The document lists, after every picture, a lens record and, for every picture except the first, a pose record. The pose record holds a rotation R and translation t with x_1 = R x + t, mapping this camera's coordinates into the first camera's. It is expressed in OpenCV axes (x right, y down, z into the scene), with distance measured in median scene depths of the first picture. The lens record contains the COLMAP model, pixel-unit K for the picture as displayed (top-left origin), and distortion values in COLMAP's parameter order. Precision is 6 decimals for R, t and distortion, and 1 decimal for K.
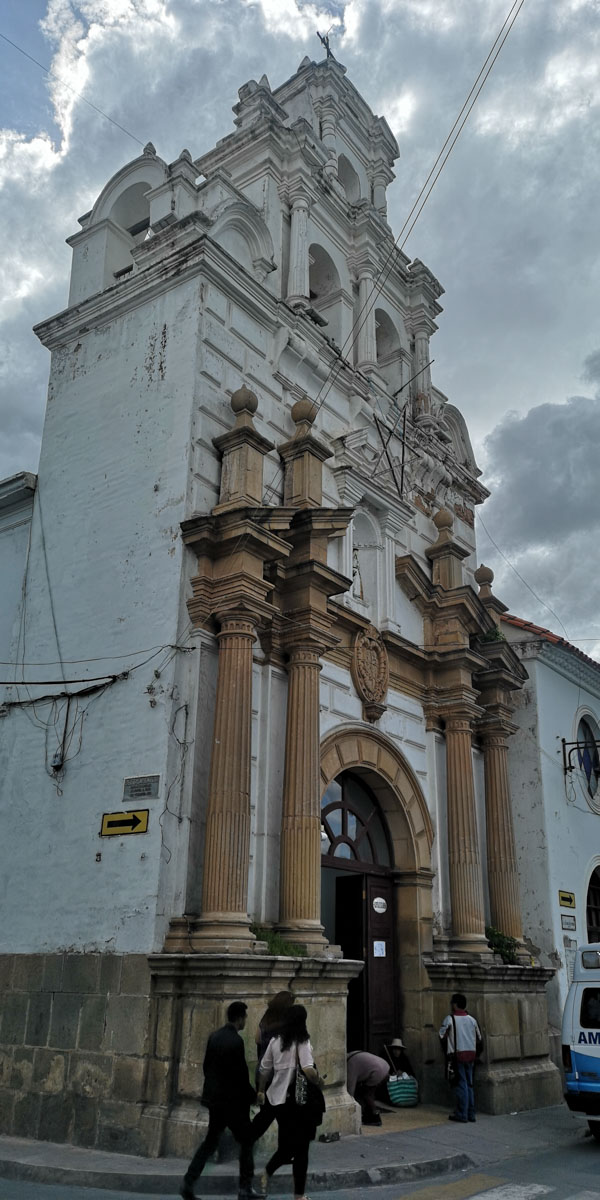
lens RADIAL K [[913.9, 0, 276.2], [0, 913.9, 601.0], [0, 0, 1]] dist [0.092160, -0.080794]
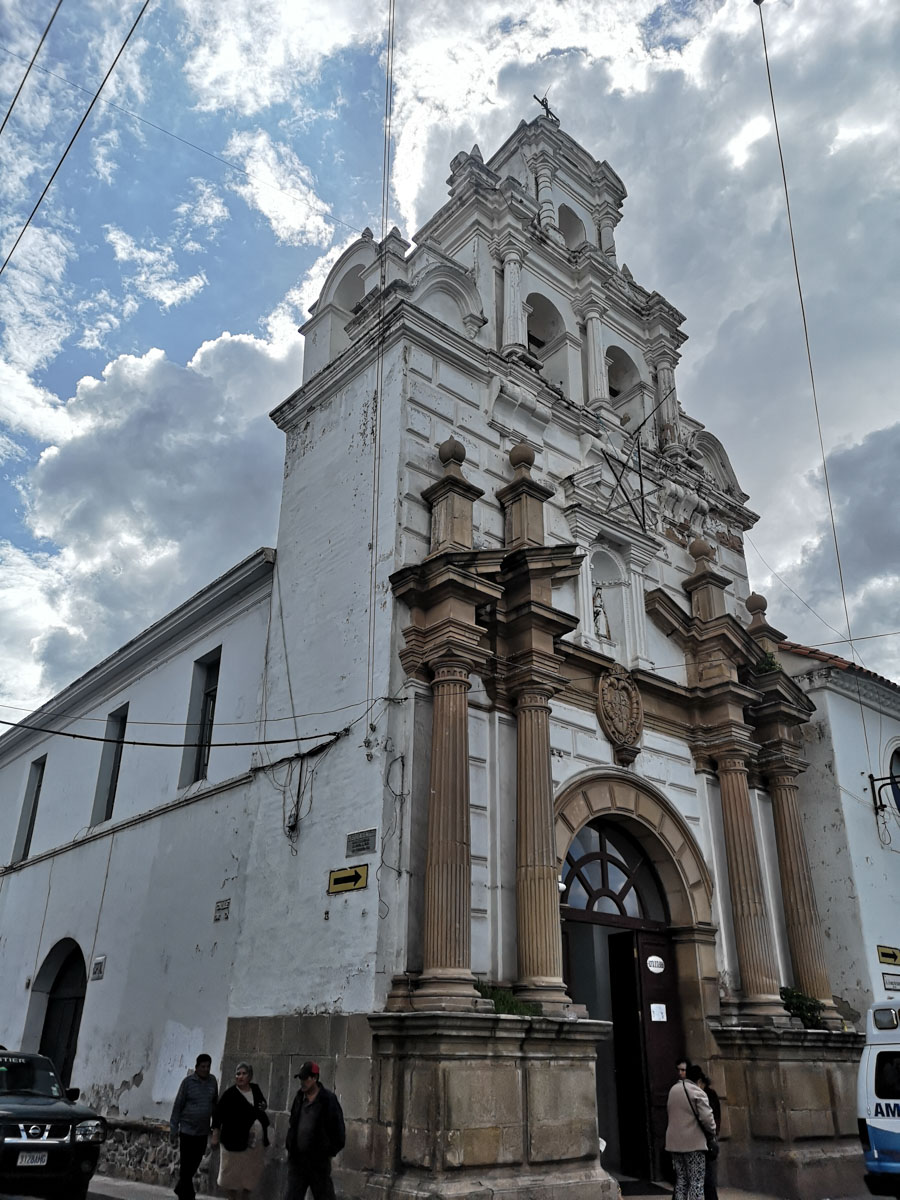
lens RADIAL K [[908.2, 0, 429.7], [0, 908.2, 606.4], [0, 0, 1]] dist [0.084073, -0.062613]
pose [[0.974969, -0.100590, -0.198286, 0.111473], [0.086555, 0.993170, -0.078242, 0.024698], [0.204802, 0.059121, 0.977016, 0.024684]]
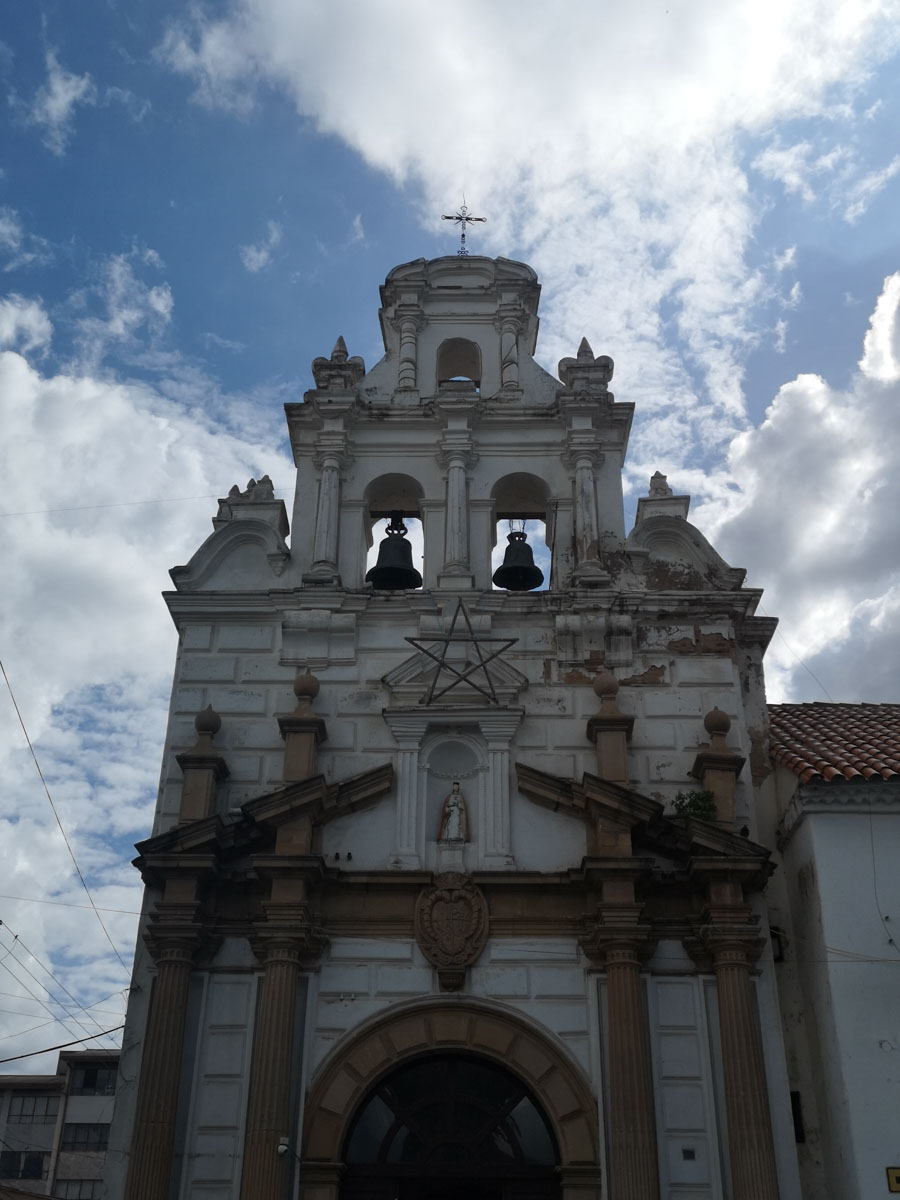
lens RADIAL K [[1266.2, 0, 429.7], [0, 1266.2, 605.1], [0, 0, 1]] dist [0.062542, 0.010602]
pose [[0.591926, -0.418929, -0.688565, 1.060436], [0.300147, 0.907433, -0.294069, 0.149050], [0.748021, -0.032603, 0.662874, 0.210242]]
